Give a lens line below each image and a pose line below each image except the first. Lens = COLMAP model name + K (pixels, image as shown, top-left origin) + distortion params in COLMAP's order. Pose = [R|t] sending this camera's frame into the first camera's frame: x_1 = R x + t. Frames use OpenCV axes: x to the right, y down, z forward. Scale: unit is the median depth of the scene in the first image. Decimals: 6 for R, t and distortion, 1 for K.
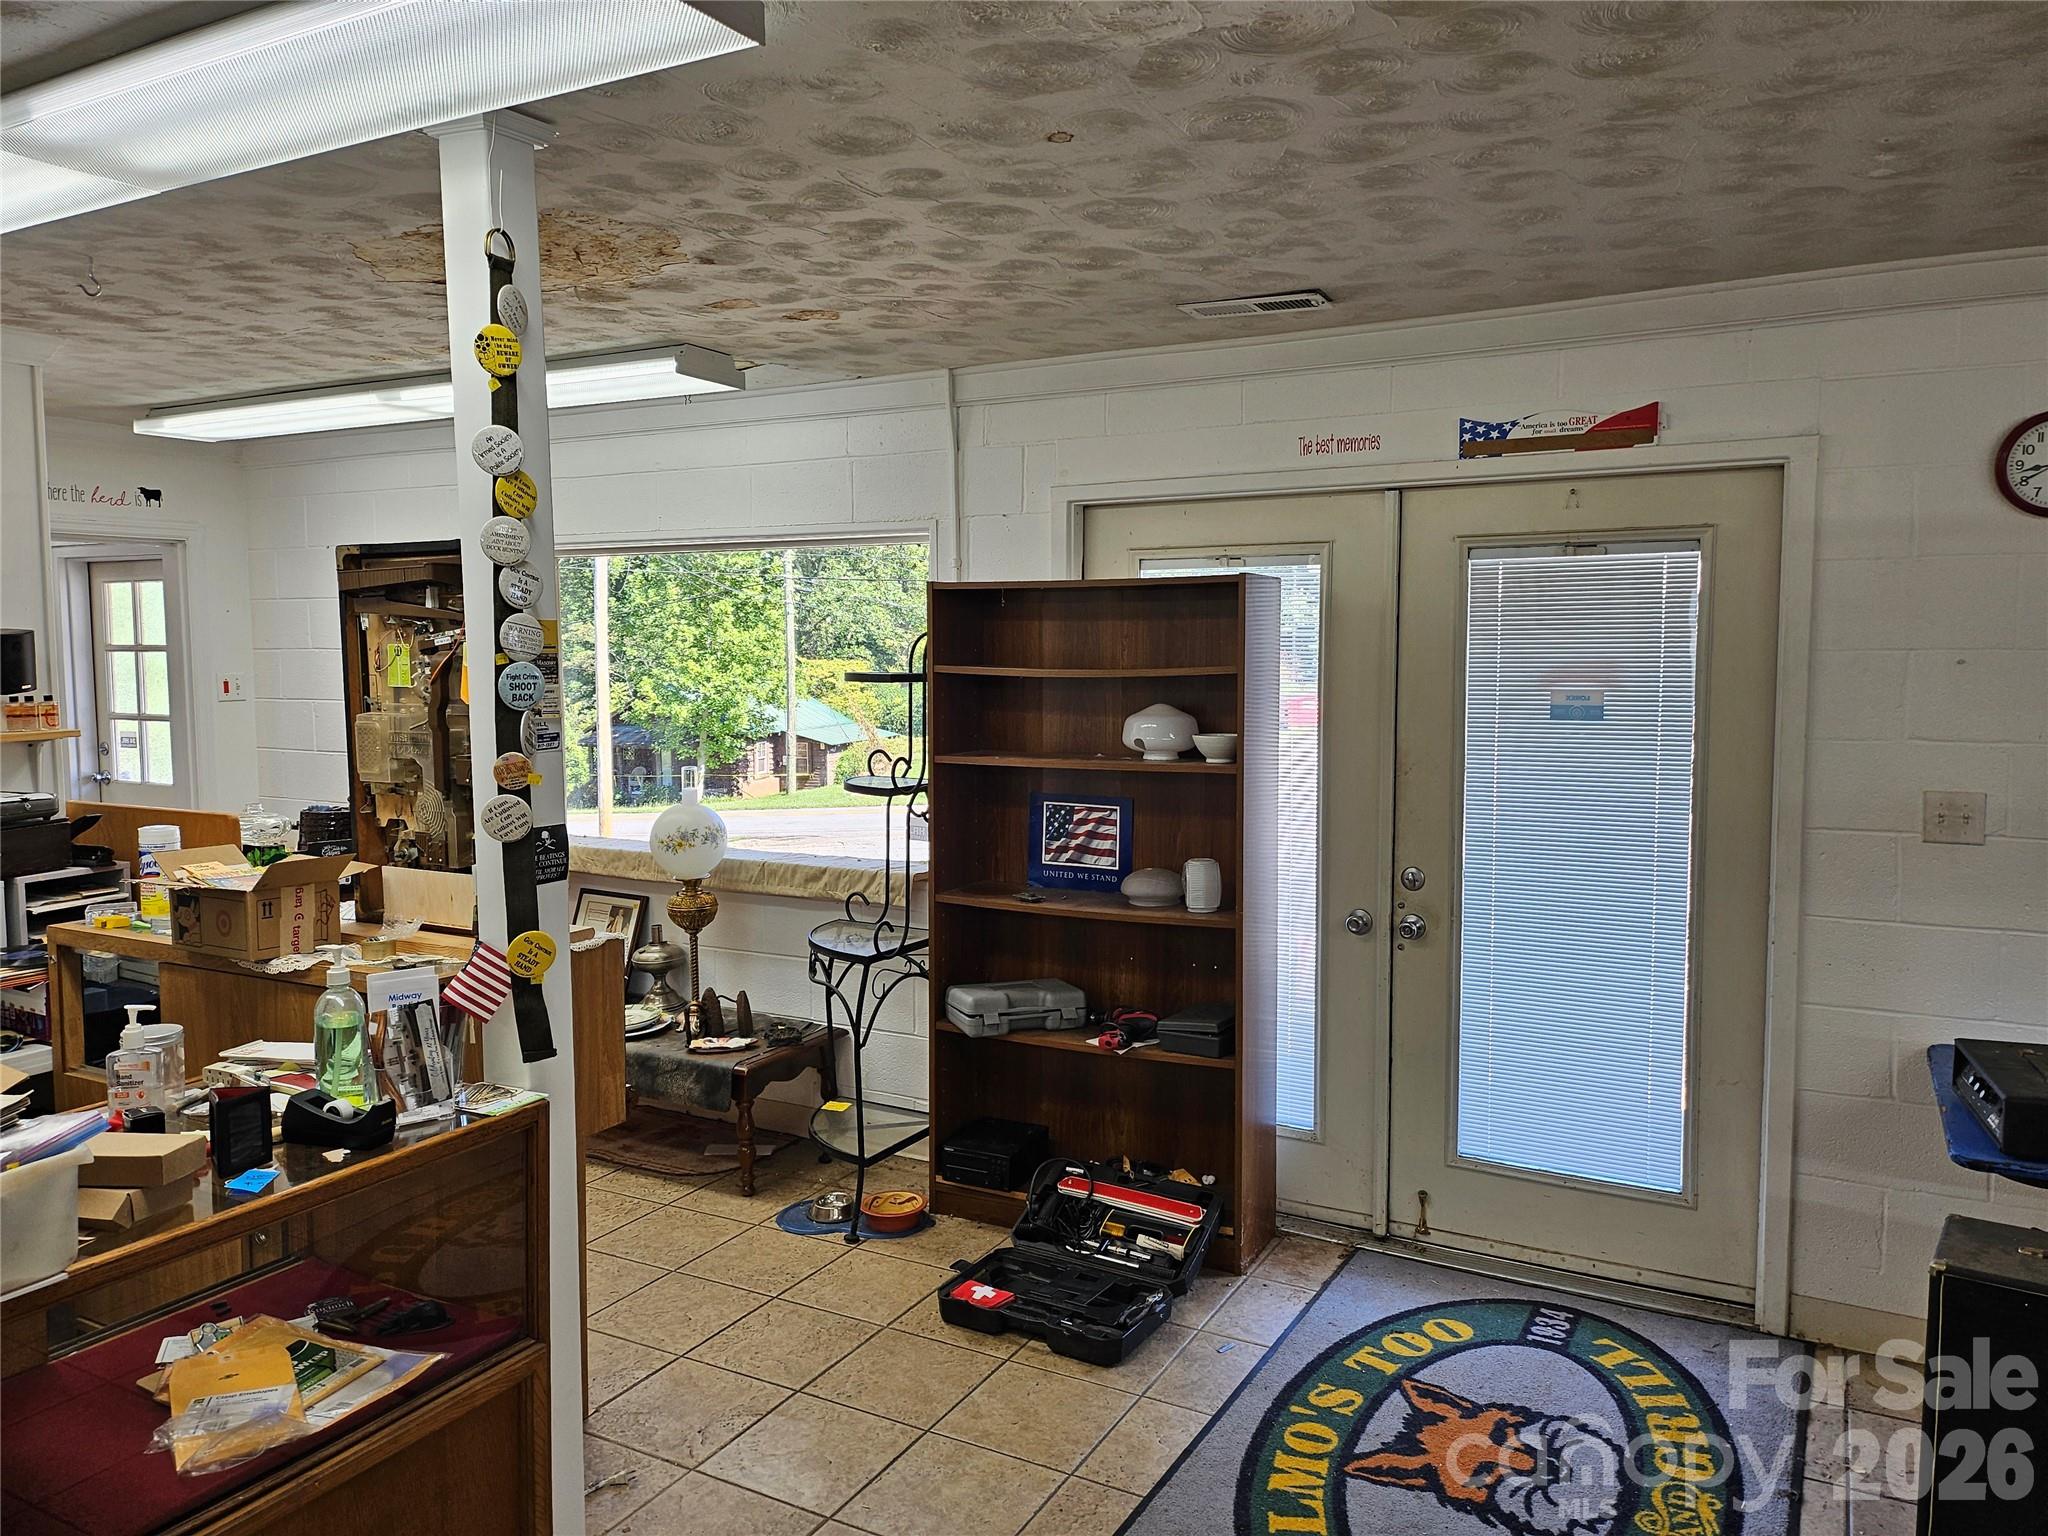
lens RADIAL K [[1417.2, 0, 1033.5], [0, 1417.2, 770.2], [0, 0, 1]] dist [0.086466, -0.090964]
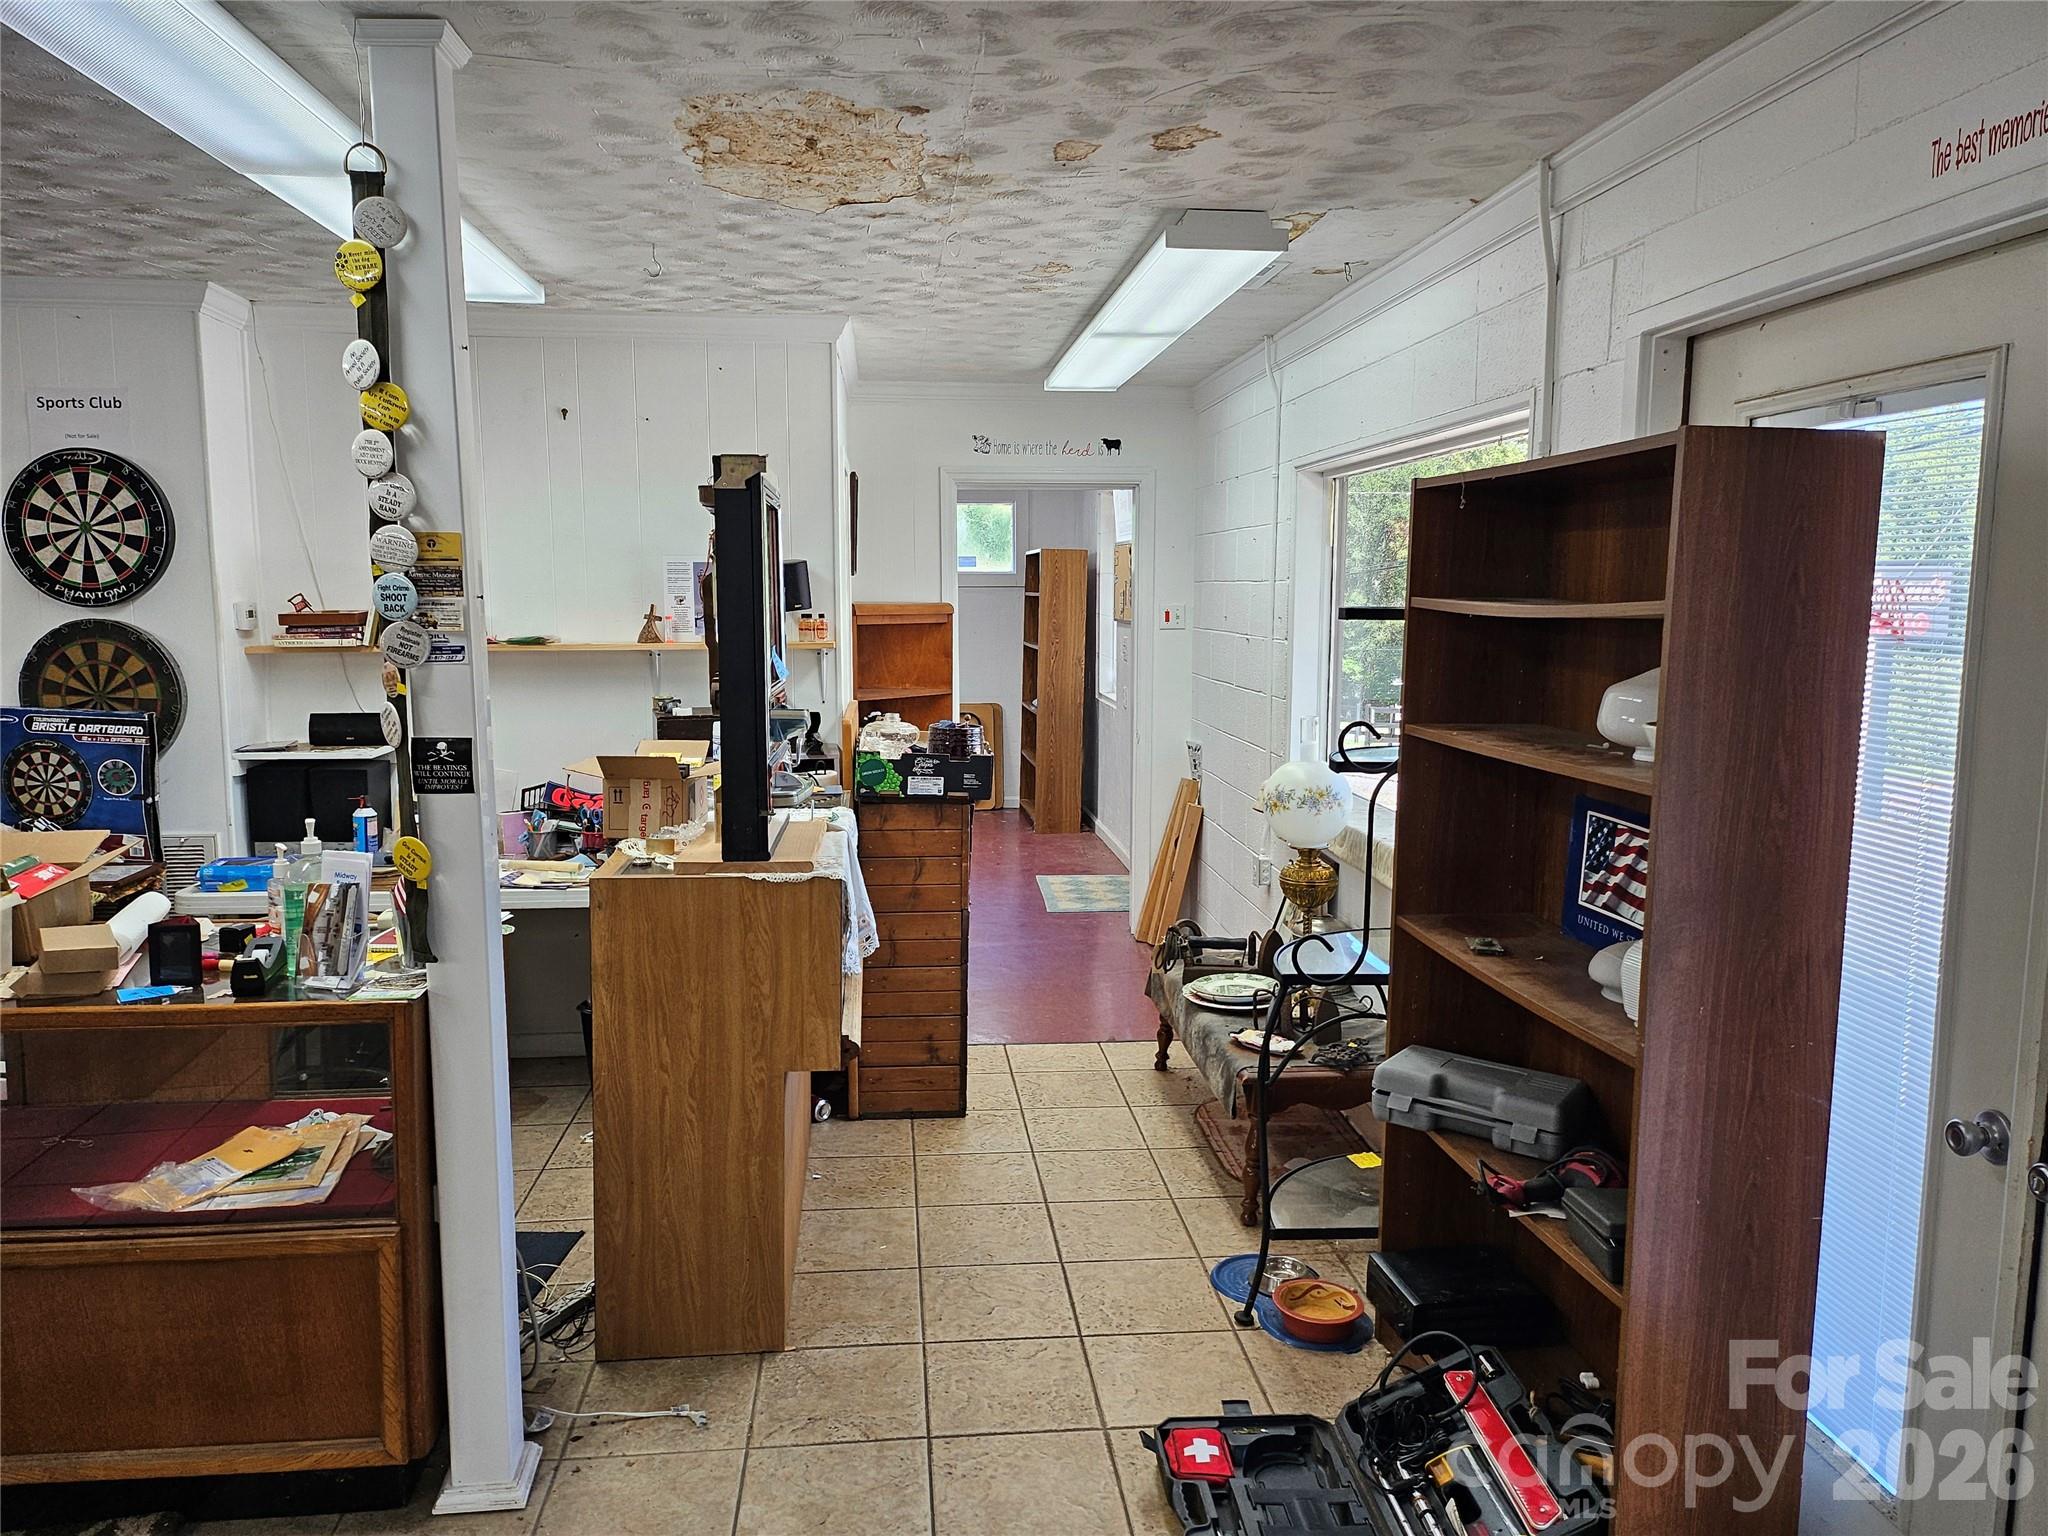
lens RADIAL K [[1417.2, 0, 1033.5], [0, 1417.2, 770.2], [0, 0, 1]] dist [0.086466, -0.090964]
pose [[0.569166, 0.112392, -0.814505, 0.442078], [-0.079672, 0.993491, 0.081416, -0.032727], [0.818354, 0.018554, 0.574416, 0.462193]]
